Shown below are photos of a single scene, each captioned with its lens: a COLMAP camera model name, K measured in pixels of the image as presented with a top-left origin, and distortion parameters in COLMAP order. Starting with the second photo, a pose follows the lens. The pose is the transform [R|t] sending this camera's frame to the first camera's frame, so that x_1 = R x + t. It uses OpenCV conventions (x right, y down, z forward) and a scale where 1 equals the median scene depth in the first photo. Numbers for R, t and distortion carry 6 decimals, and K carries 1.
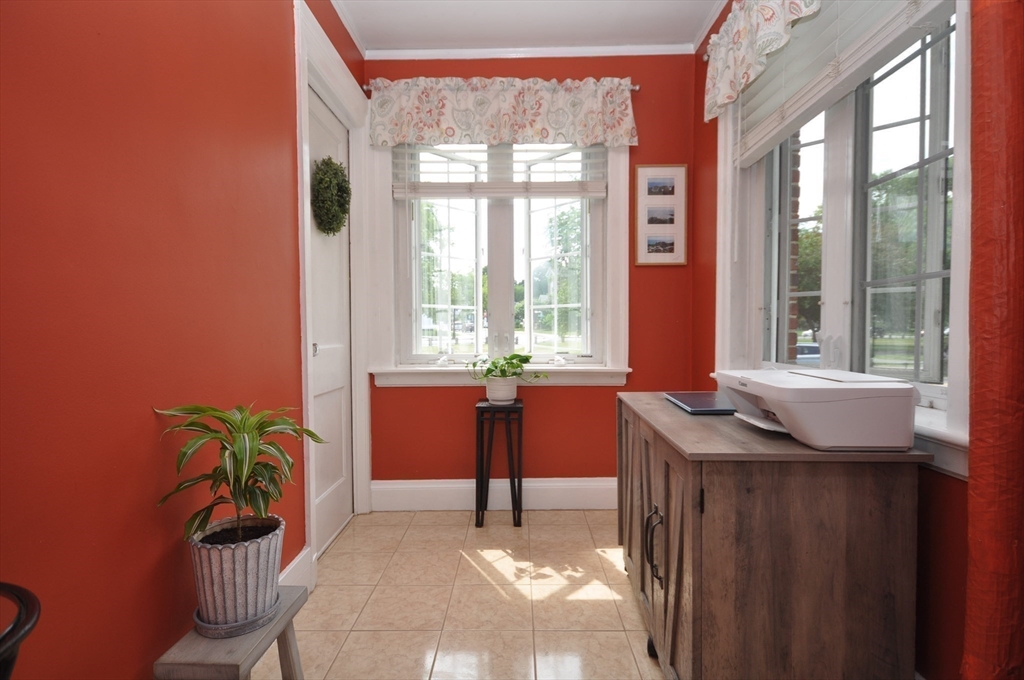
lens RADIAL K [[516.4, 0, 506.4], [0, 516.4, 340.2], [0, 0, 1]] dist [0.025316, -0.000030]
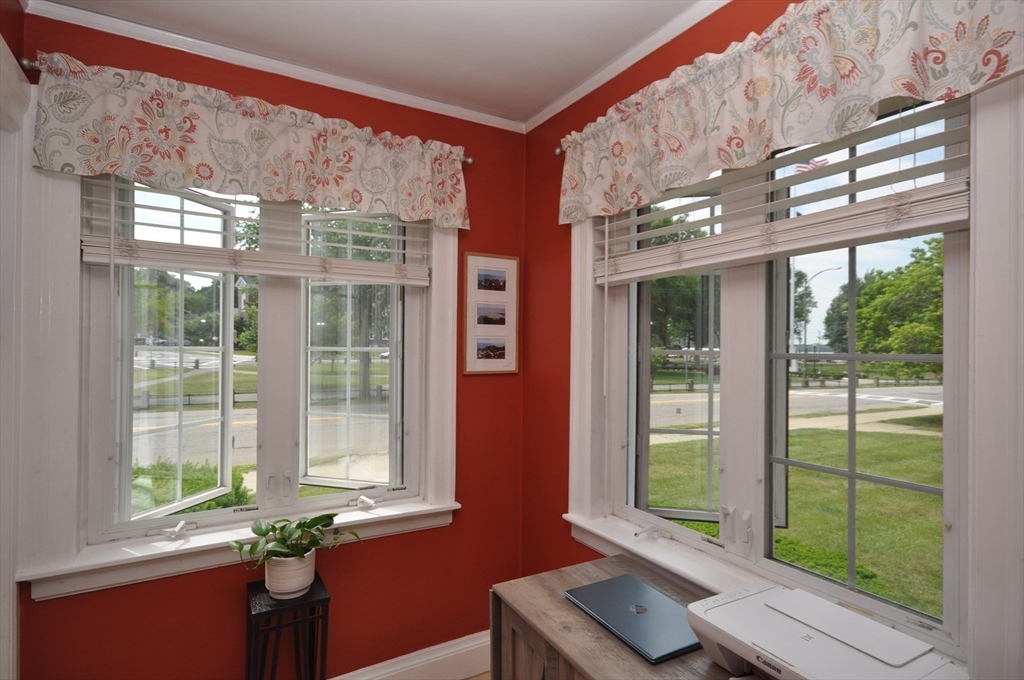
lens RADIAL K [[540.0, 0, 514.4], [0, 540.0, 344.2], [0, 0, 1]] dist [0.004132, -0.000157]
pose [[0.850623, 0.014355, 0.525581, -0.130097], [0.002144, 0.999524, -0.030769, -0.169927], [-0.525772, 0.027300, 0.850187, 0.248650]]
